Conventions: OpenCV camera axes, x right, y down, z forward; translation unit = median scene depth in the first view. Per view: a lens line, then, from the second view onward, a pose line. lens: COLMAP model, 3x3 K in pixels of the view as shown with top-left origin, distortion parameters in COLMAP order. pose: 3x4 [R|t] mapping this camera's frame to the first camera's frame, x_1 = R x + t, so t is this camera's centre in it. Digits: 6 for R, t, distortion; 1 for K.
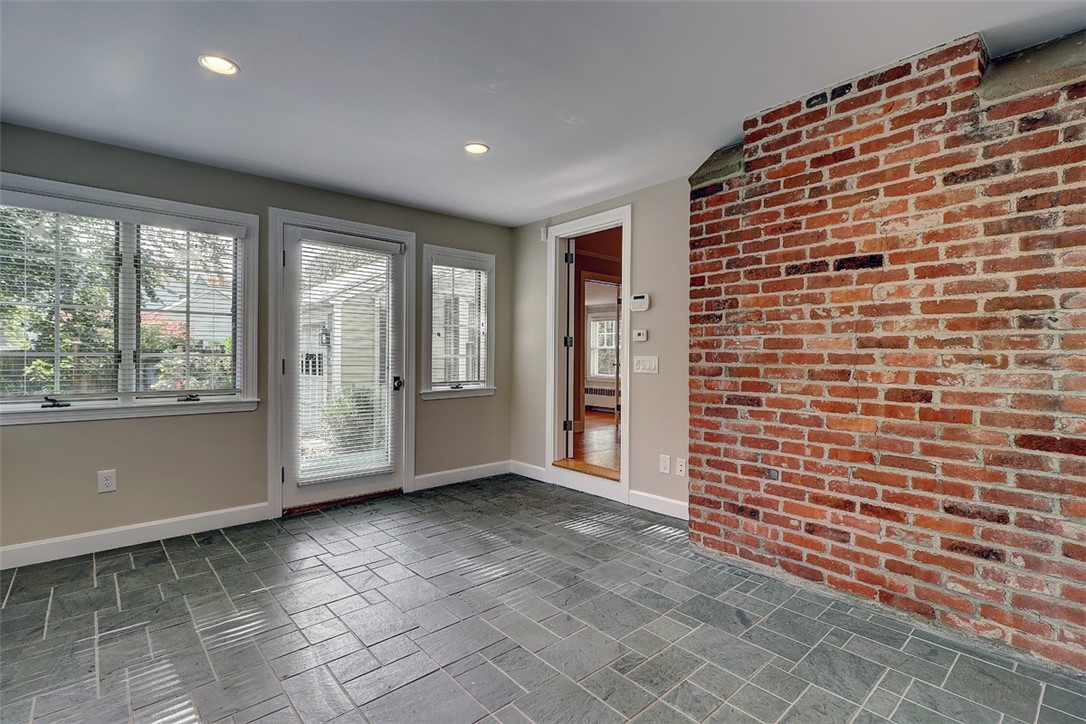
lens RADIAL K [[506.7, 0, 544.1], [0, 506.7, 357.1], [0, 0, 1]] dist [0.003581, -0.001166]
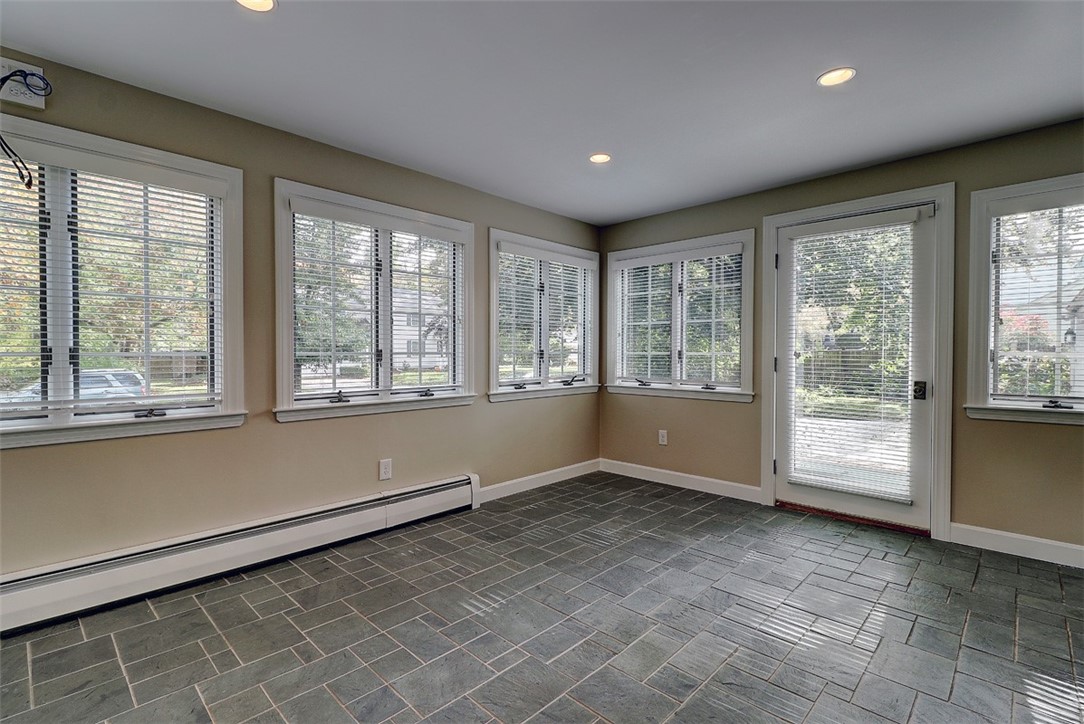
lens RADIAL K [[505.7, 0, 542.4], [0, 505.7, 360.7], [0, 0, 1]] dist [0.003581, -0.001166]
pose [[0.073540, 0.012189, -0.997218, 0.503610], [-0.005285, 0.999916, 0.011832, 0.000494], [0.997278, 0.004400, 0.073598, 0.443635]]
